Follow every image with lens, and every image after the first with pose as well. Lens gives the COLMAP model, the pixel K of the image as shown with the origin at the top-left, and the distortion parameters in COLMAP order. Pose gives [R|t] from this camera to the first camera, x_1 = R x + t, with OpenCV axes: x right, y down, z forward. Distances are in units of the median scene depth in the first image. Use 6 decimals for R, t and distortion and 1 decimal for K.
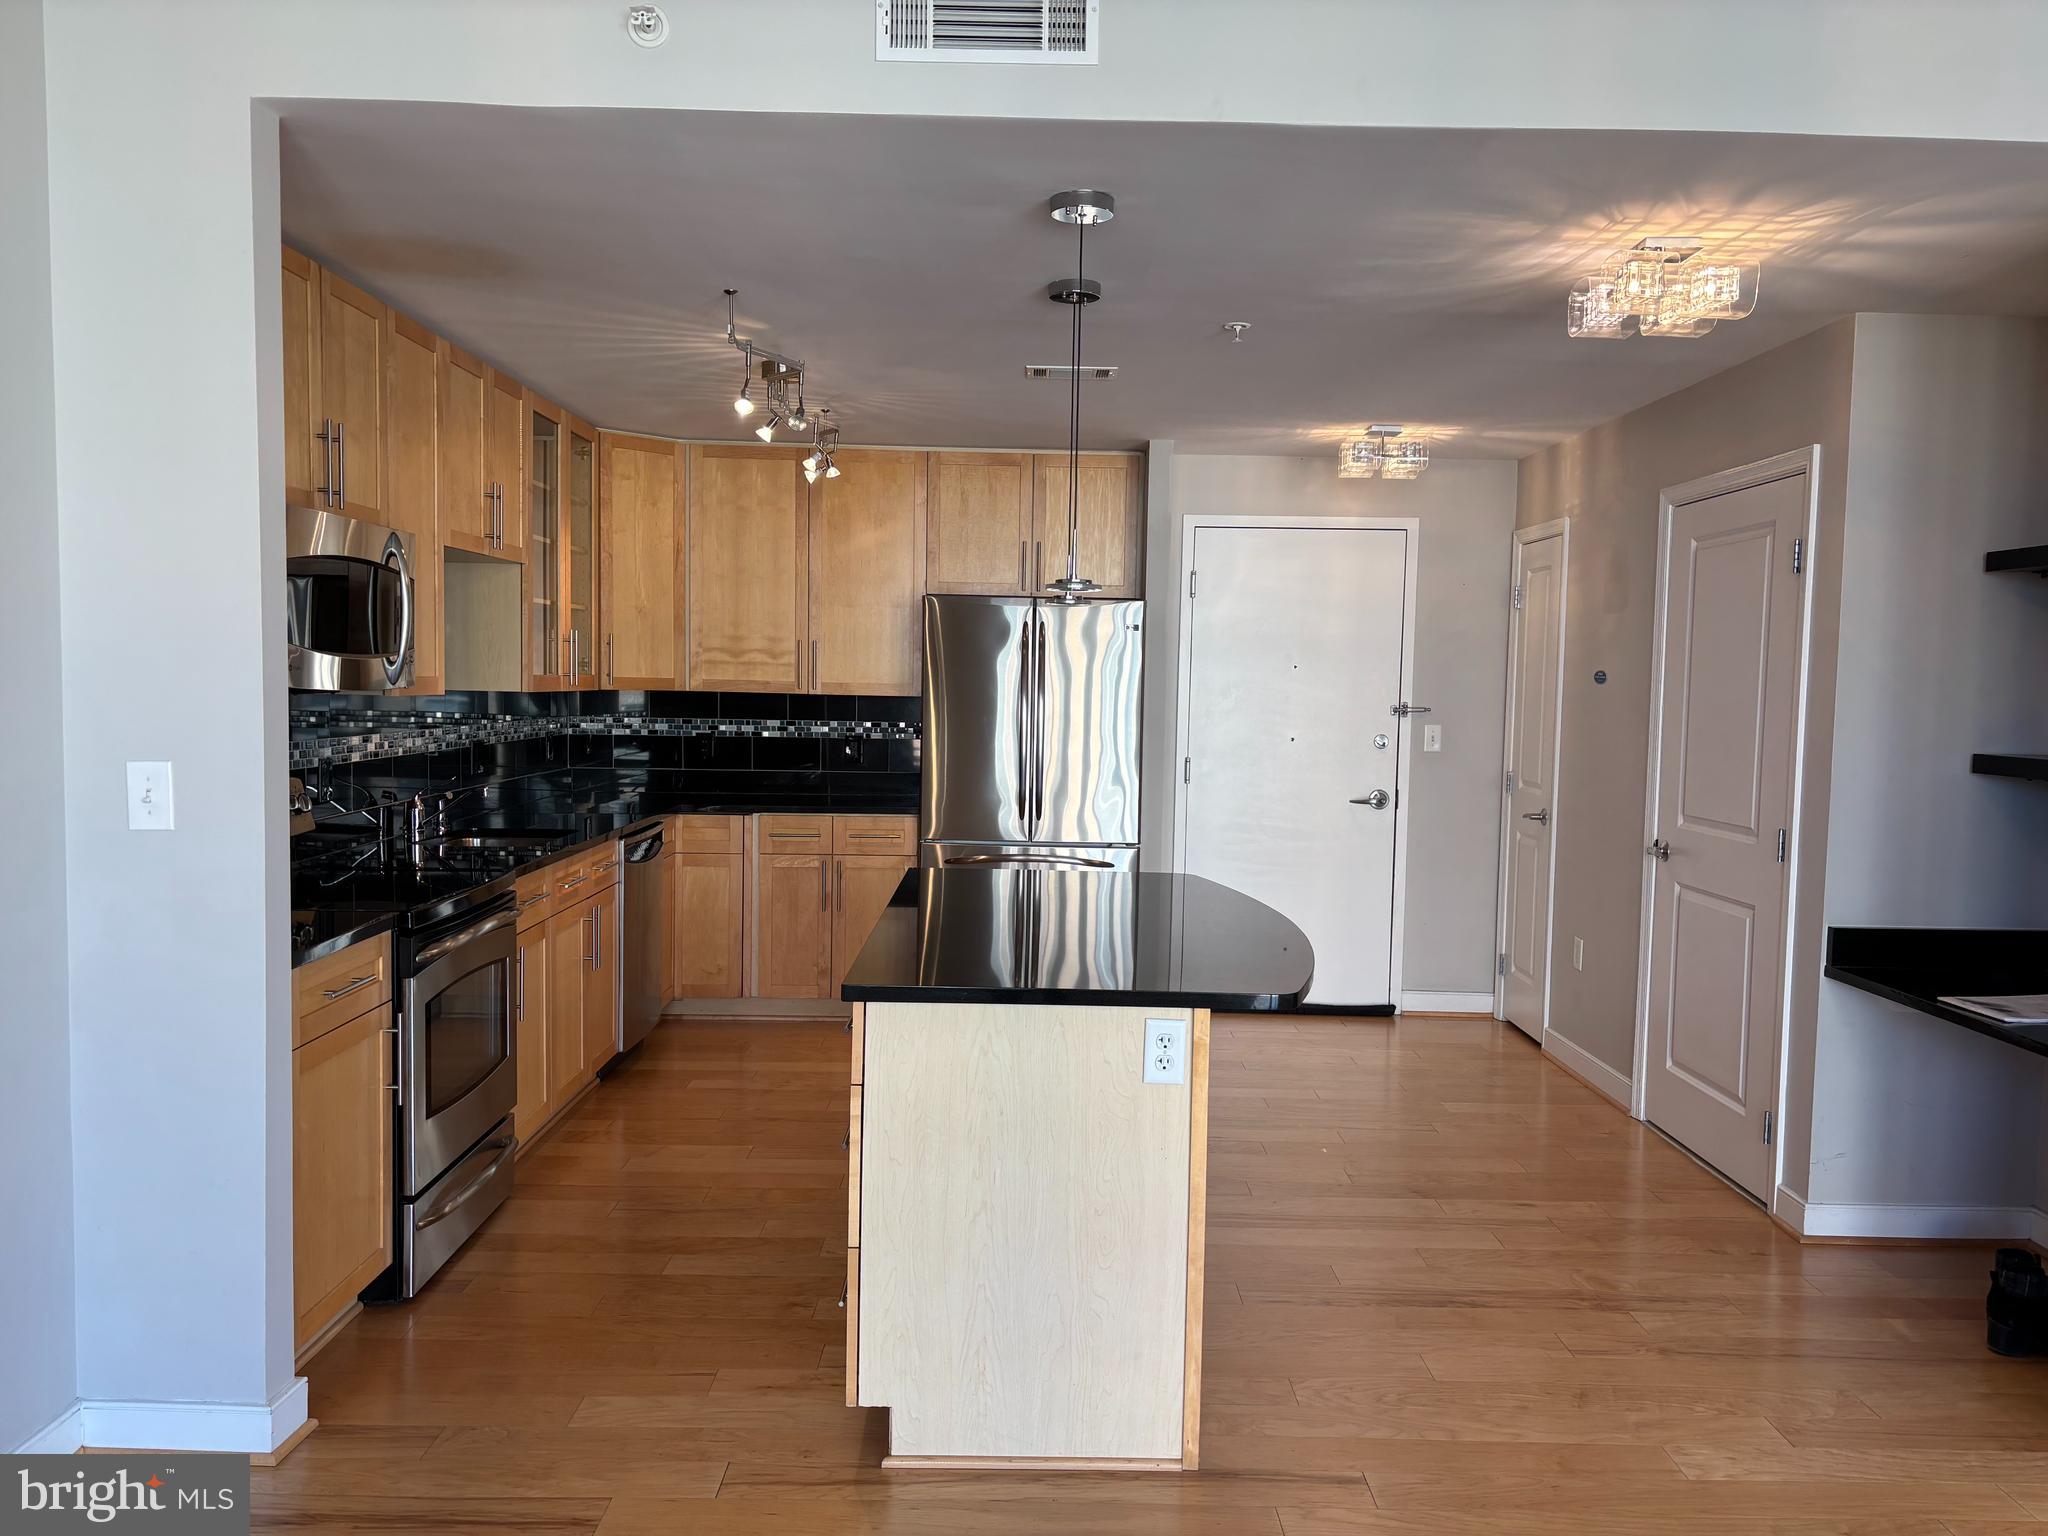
lens RADIAL K [[1559.9, 0, 1025.0], [0, 1559.9, 781.8], [0, 0, 1]] dist [0.057540, -0.016713]
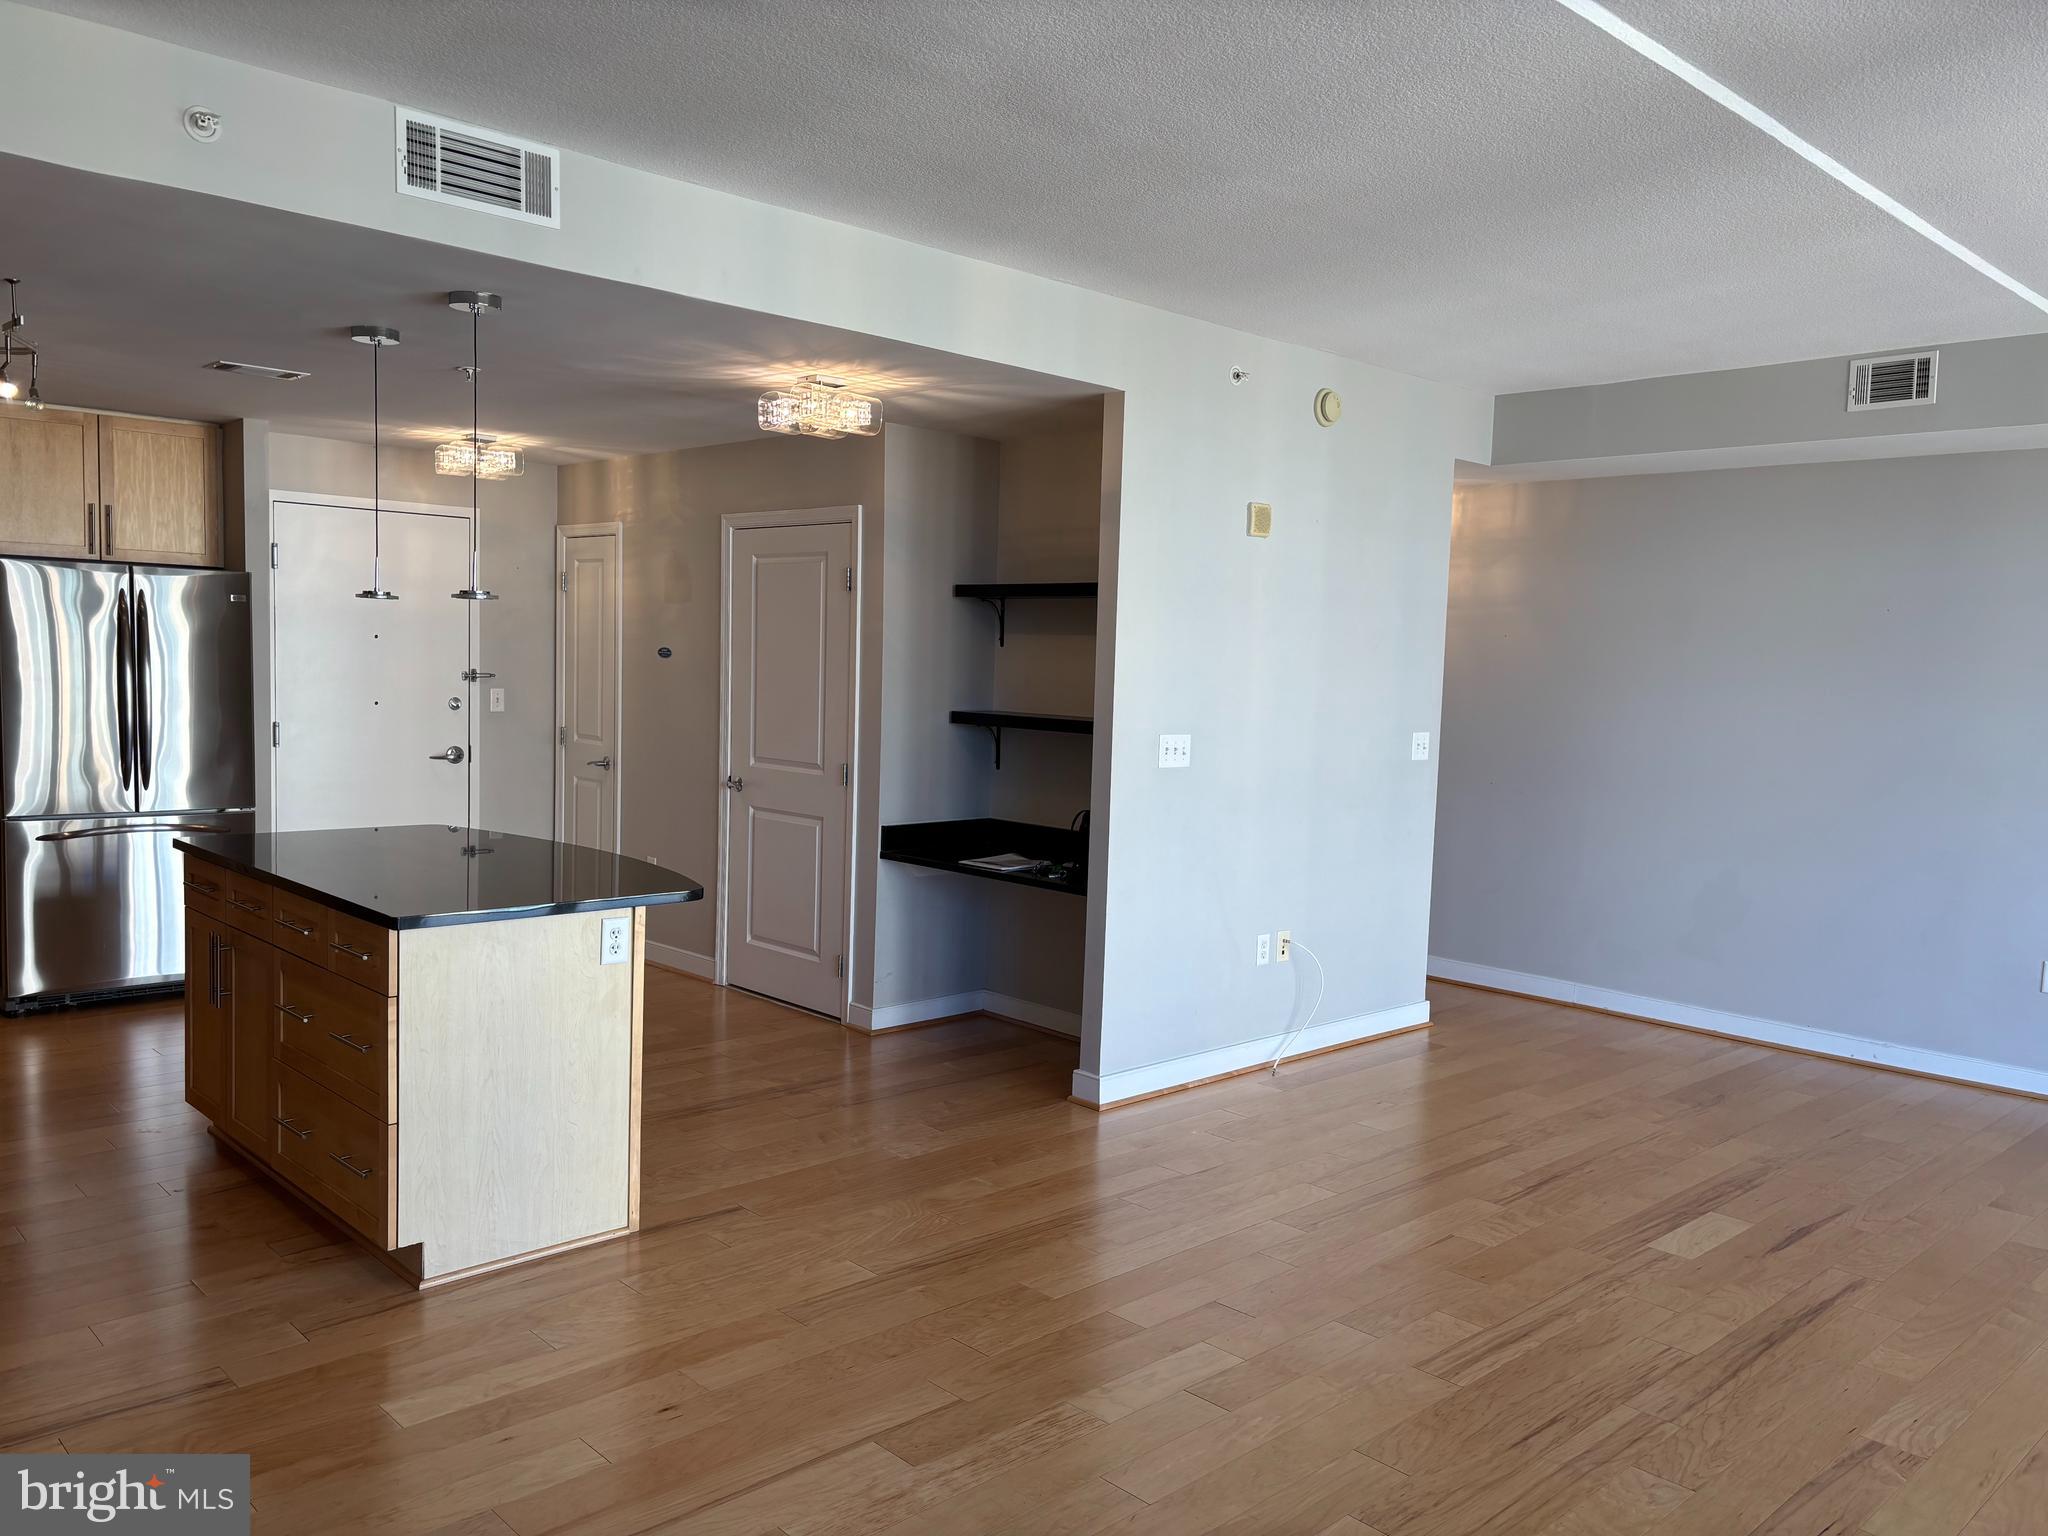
lens RADIAL K [[1559.9, 0, 1020.7], [0, 1559.9, 770.8], [0, 0, 1]] dist [0.057540, -0.016713]
pose [[0.734347, -0.047736, 0.677094, -0.314964], [0.028744, 0.998816, 0.039243, -0.012792], [-0.678166, -0.009356, 0.734849, -0.148334]]
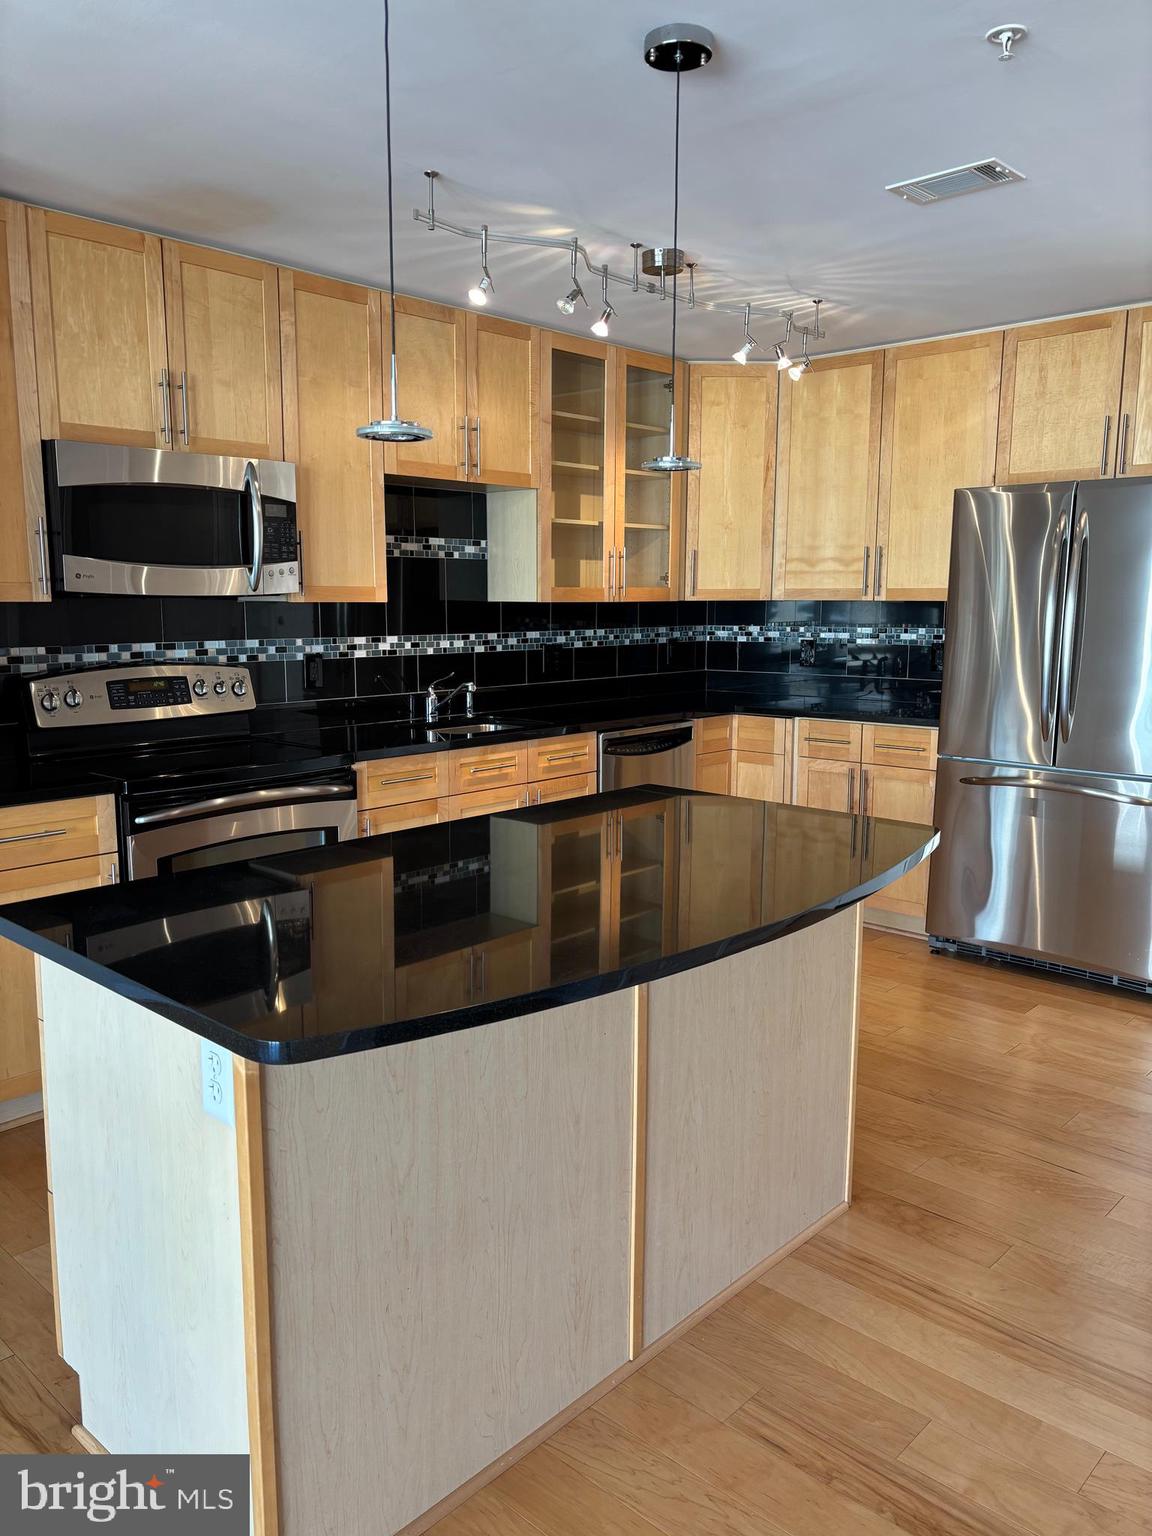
lens RADIAL K [[1169.9, 0, 575.5], [0, 1169.9, 762.1], [0, 0, 1]] dist [0.057540, -0.016713]
pose [[0.722144, 0.078859, -0.687234, 0.310826], [-0.032383, 0.996245, 0.080290, -0.009445], [0.690985, -0.035726, 0.721986, 0.397419]]
